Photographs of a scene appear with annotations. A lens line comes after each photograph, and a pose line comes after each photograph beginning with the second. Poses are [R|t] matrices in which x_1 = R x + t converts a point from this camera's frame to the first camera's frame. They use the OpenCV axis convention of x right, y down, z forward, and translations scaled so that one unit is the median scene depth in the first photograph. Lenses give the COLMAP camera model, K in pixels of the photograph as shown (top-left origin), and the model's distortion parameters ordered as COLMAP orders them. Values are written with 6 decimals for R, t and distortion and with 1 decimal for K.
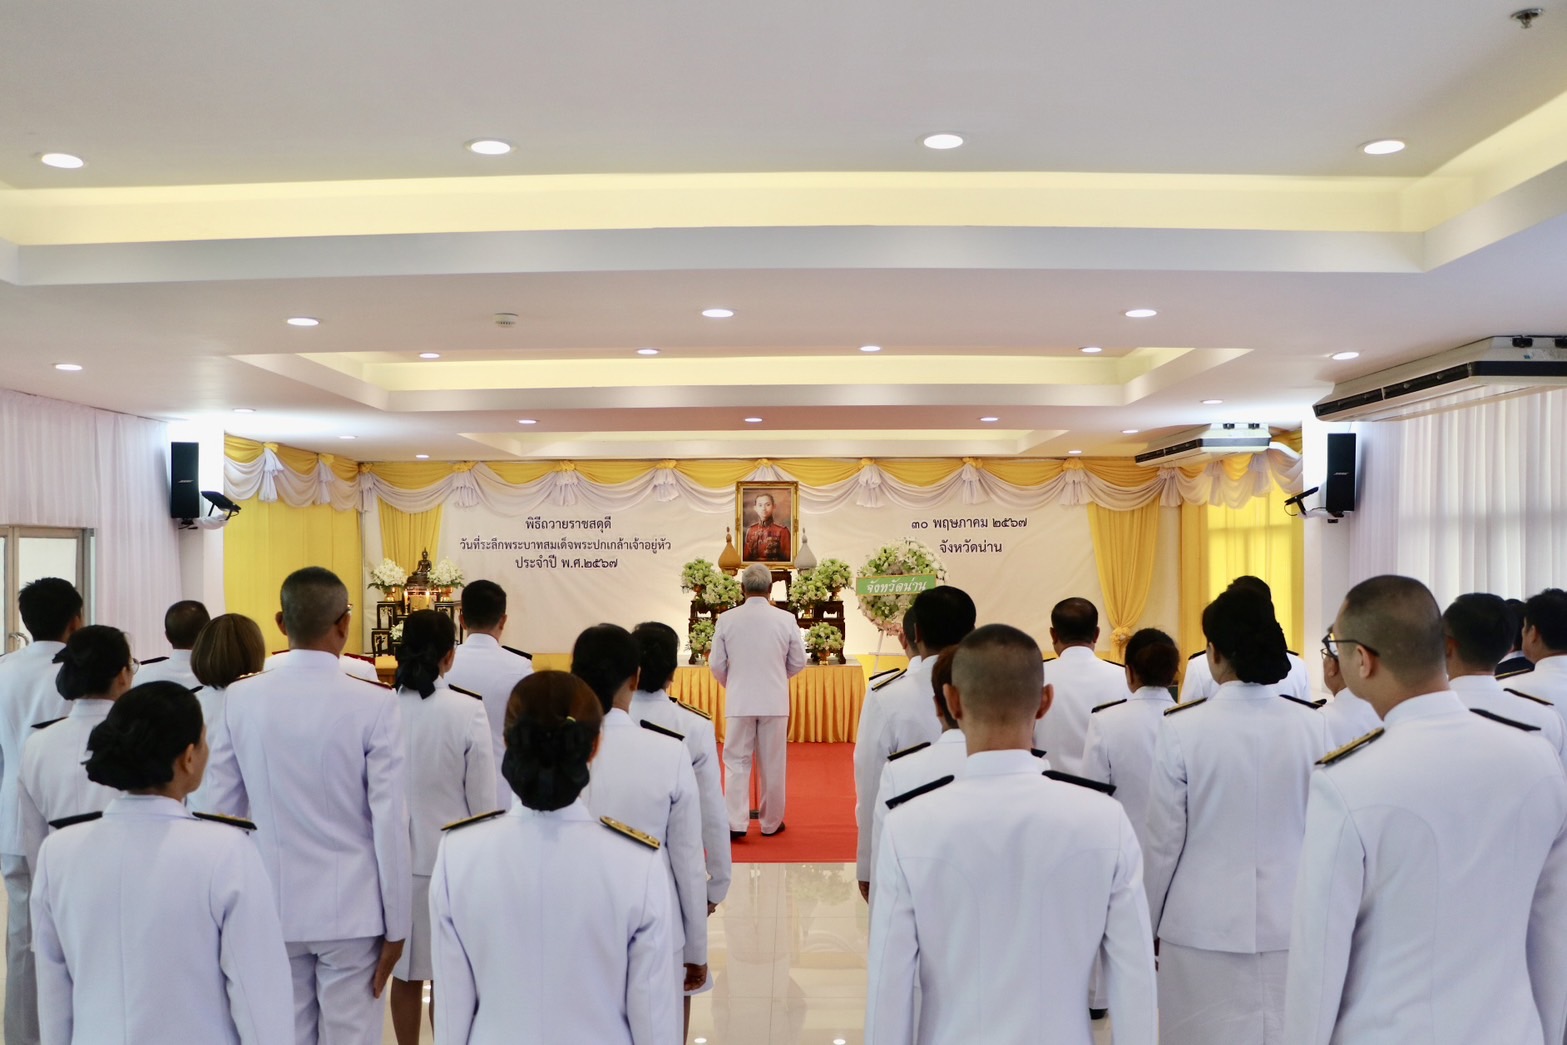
lens RADIAL K [[1327.3, 0, 782.2], [0, 1327.3, 544.9], [0, 0, 1]] dist [-0.160077, 0.000067]
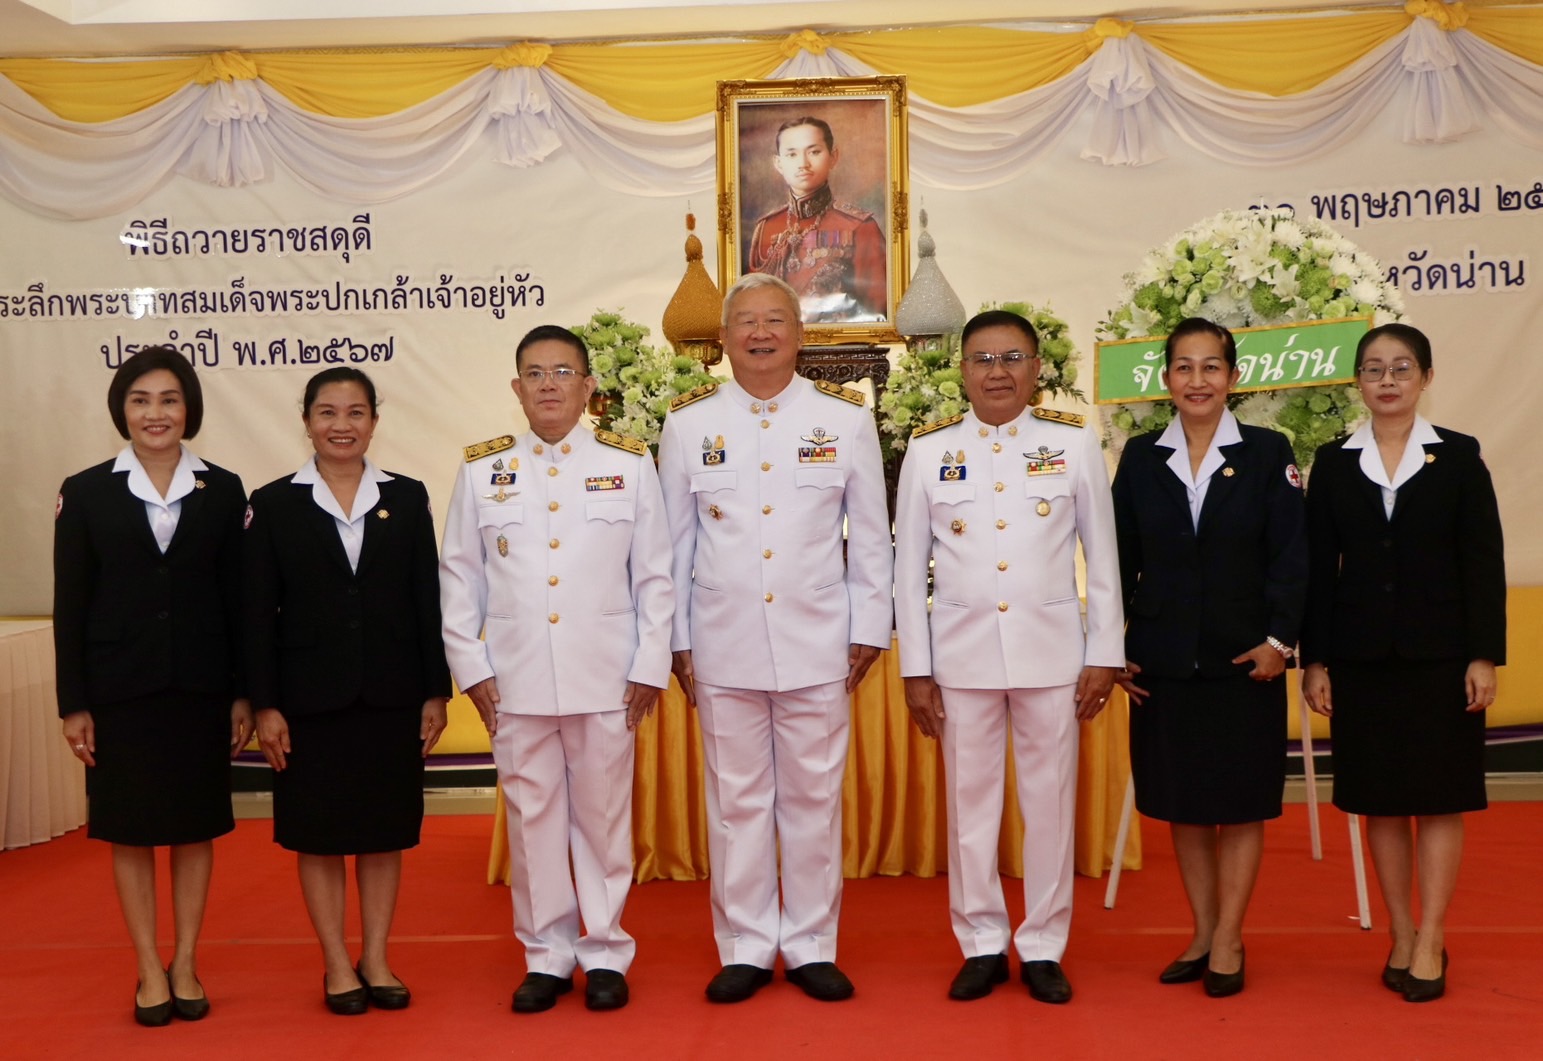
lens RADIAL K [[2358.0, 0, 771.5], [0, 2358.0, 530.5], [0, 0, 1]] dist [0.080661, 0.304870]
pose [[0.997927, -0.019408, -0.061354, 0.012644], [0.022499, 0.998491, 0.050095, 0.034072], [0.060290, -0.051372, 0.996858, 0.400376]]
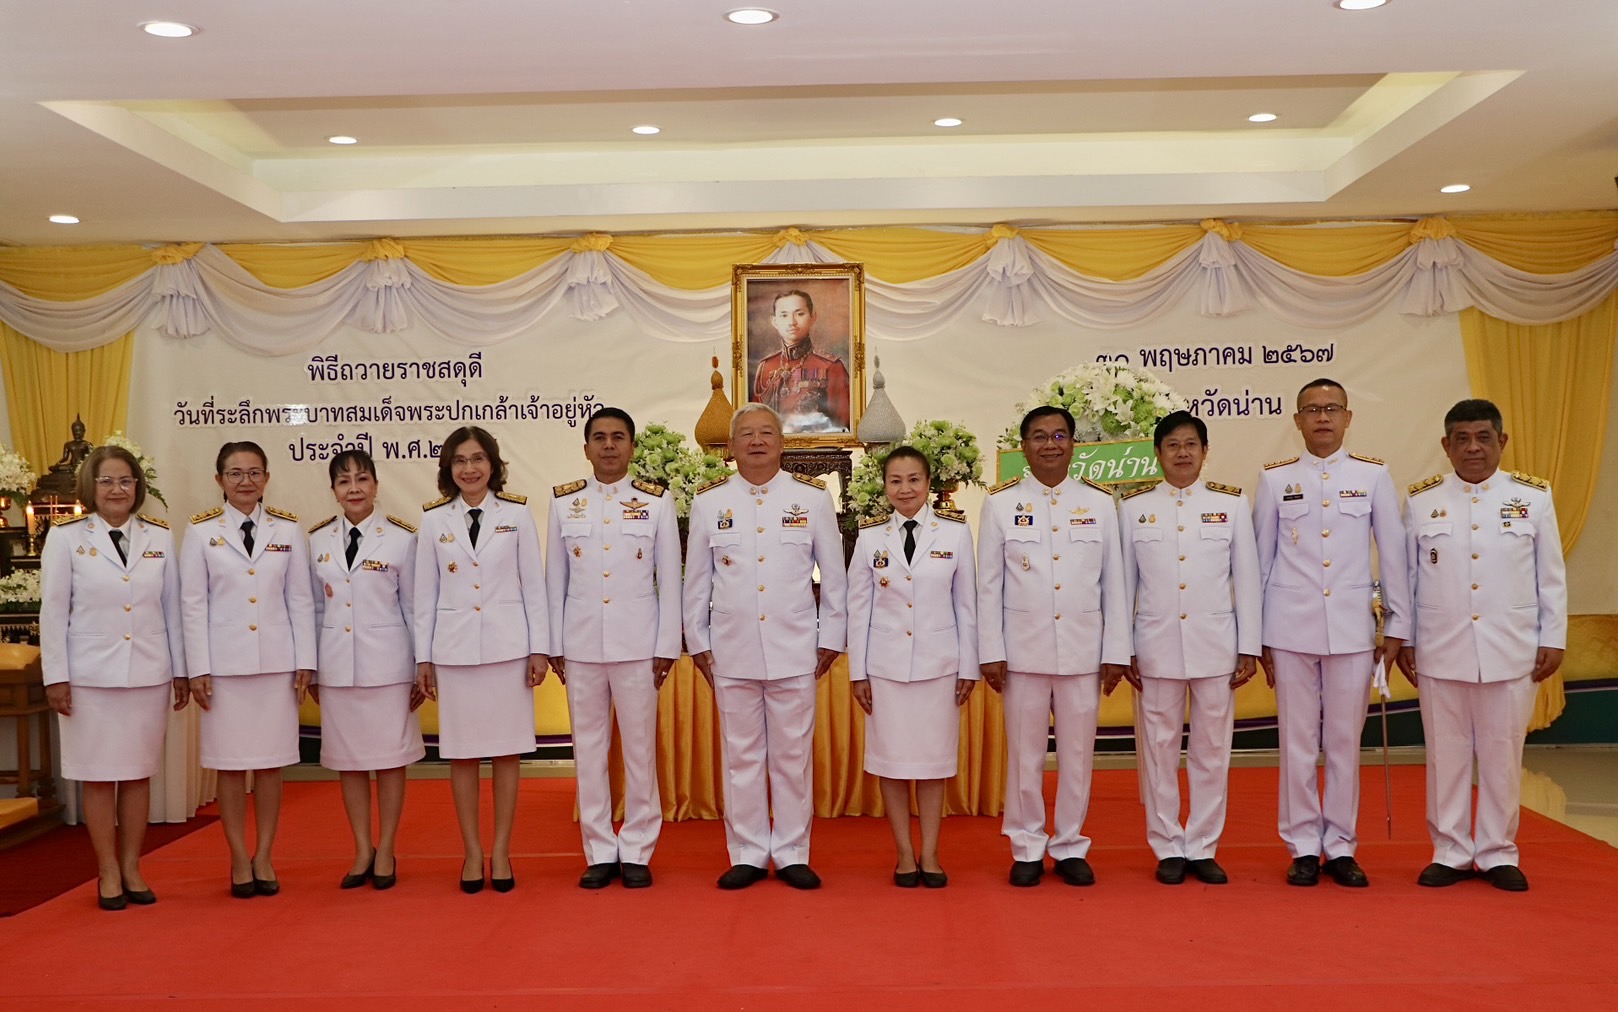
lens RADIAL K [[1827.0, 0, 820.4], [0, 1827.0, 559.9], [0, 0, 1]] dist [-0.085895, 0.345858]
pose [[0.999878, -0.012826, -0.008924, 0.001200], [0.013148, 0.999229, 0.037005, 0.033396], [0.008443, -0.037118, 0.999275, 0.338896]]
